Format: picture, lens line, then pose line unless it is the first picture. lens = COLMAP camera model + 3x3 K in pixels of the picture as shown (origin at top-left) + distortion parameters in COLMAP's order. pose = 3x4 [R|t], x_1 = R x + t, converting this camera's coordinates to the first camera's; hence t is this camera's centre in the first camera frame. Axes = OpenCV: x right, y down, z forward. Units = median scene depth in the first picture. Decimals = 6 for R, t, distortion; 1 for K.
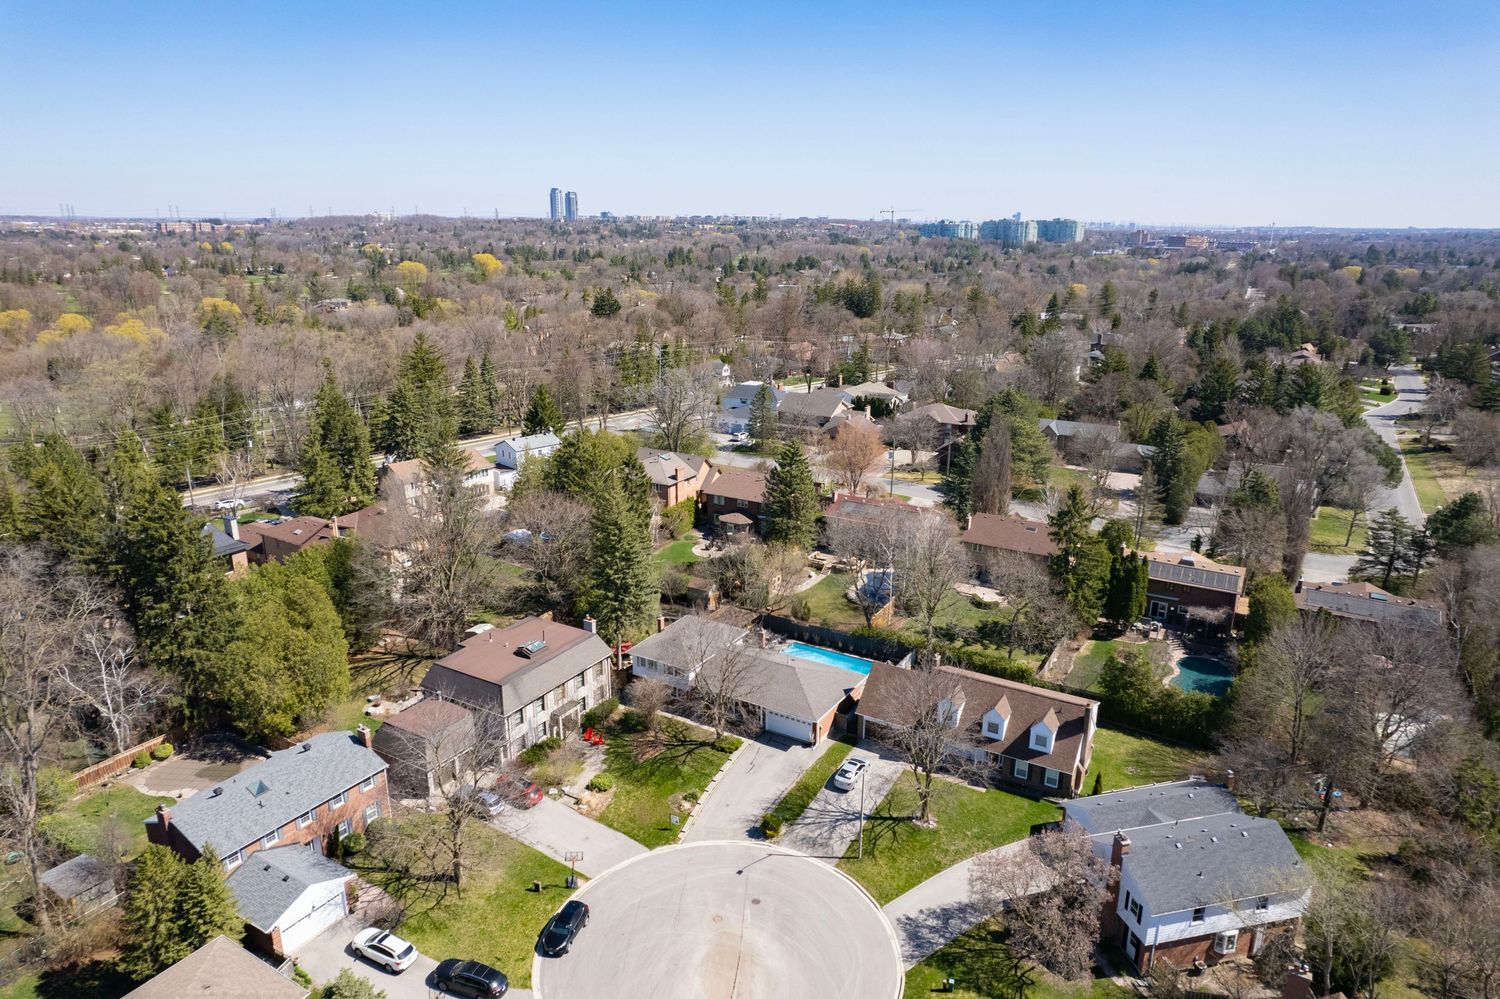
lens RADIAL K [[947.9, 0, 742.9], [0, 947.9, 498.9], [0, 0, 1]] dist [-0.066220, 0.061098]
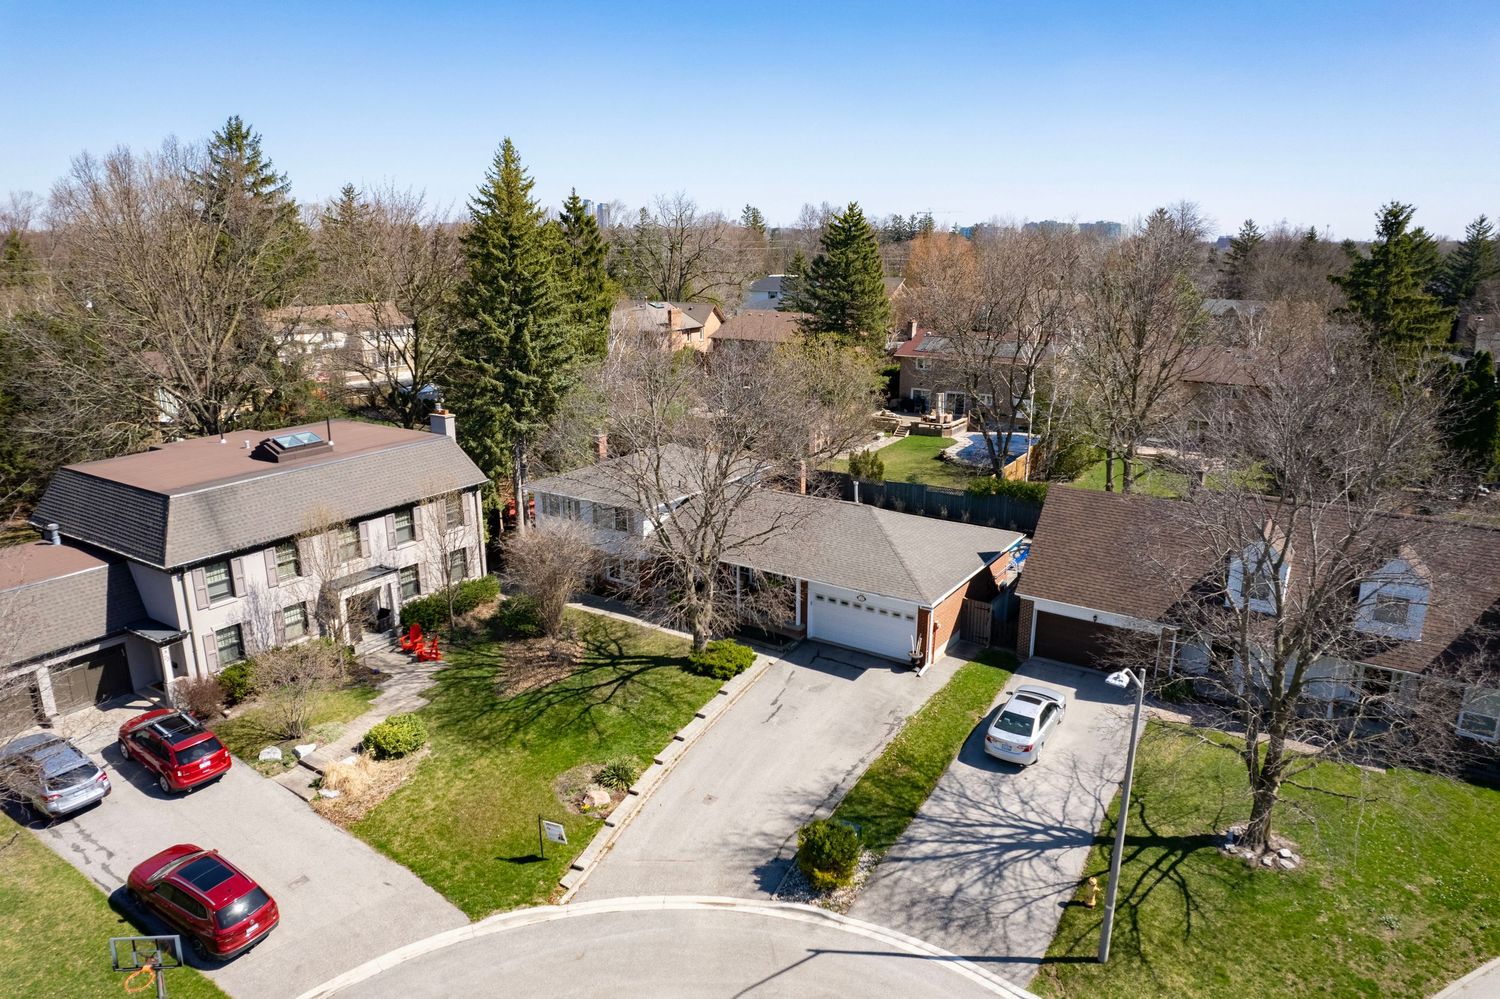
lens RADIAL K [[947.9, 0, 744.6], [0, 947.9, 502.9], [0, 0, 1]] dist [-0.066220, 0.061098]
pose [[0.999493, 0.007819, -0.030877, 0.008725], [-0.008287, 0.999852, -0.015057, 0.210958], [0.030754, 0.015305, 0.999410, 0.617165]]
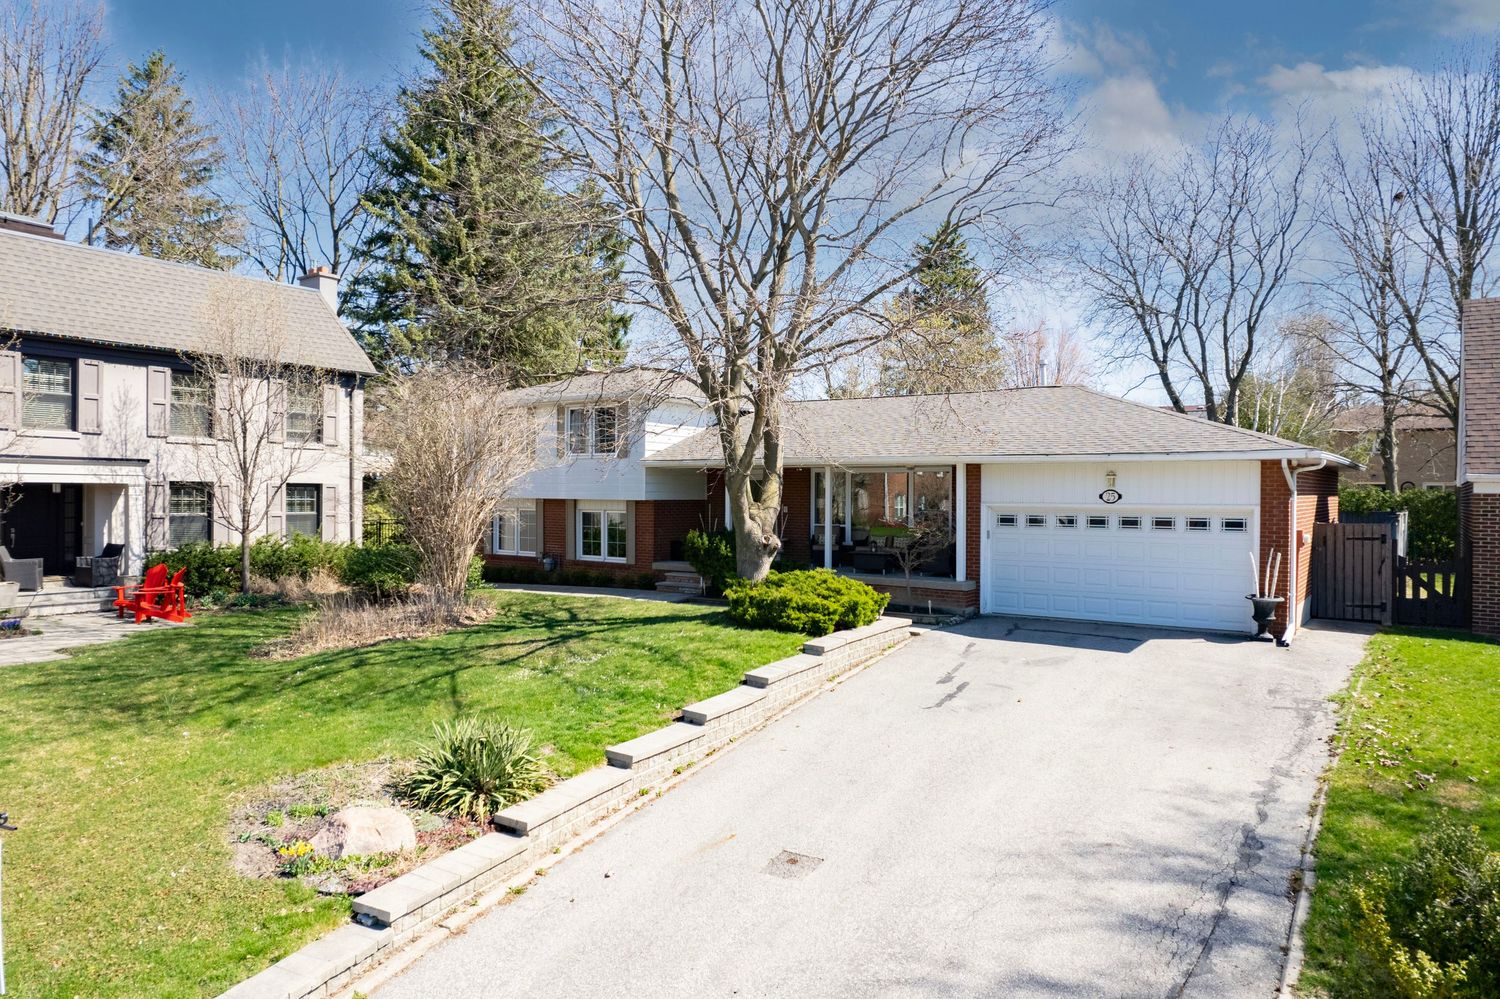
lens RADIAL K [[947.9, 0, 749.5], [0, 947.9, 500.0], [0, 0, 1]] dist [-0.066220, 0.061098]
pose [[0.997533, 0.008871, -0.069636, -0.013797], [-0.028172, 0.959187, -0.281367, 0.314984], [0.064298, 0.282634, 0.957070, 0.887548]]
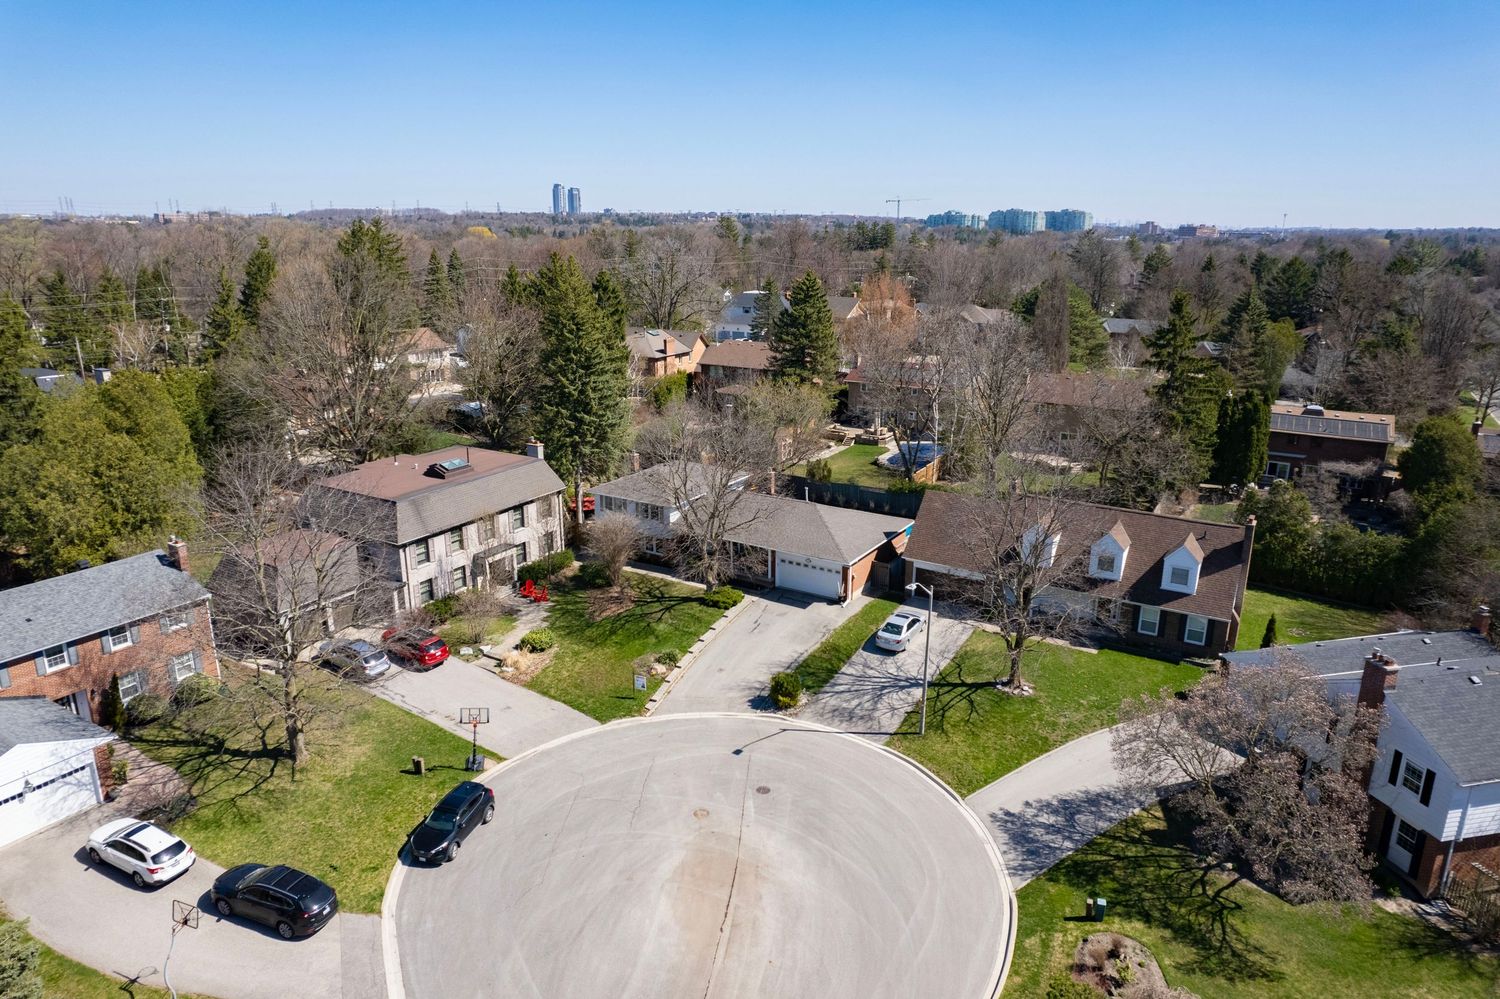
lens RADIAL K [[947.9, 0, 744.3], [0, 947.9, 493.6], [0, 0, 1]] dist [-0.066220, 0.061098]
pose [[0.999996, 0.002465, -0.001666, 0.001581], [-0.002478, 0.999962, -0.008331, 0.202912], [0.001645, 0.008335, 0.999964, 0.316120]]
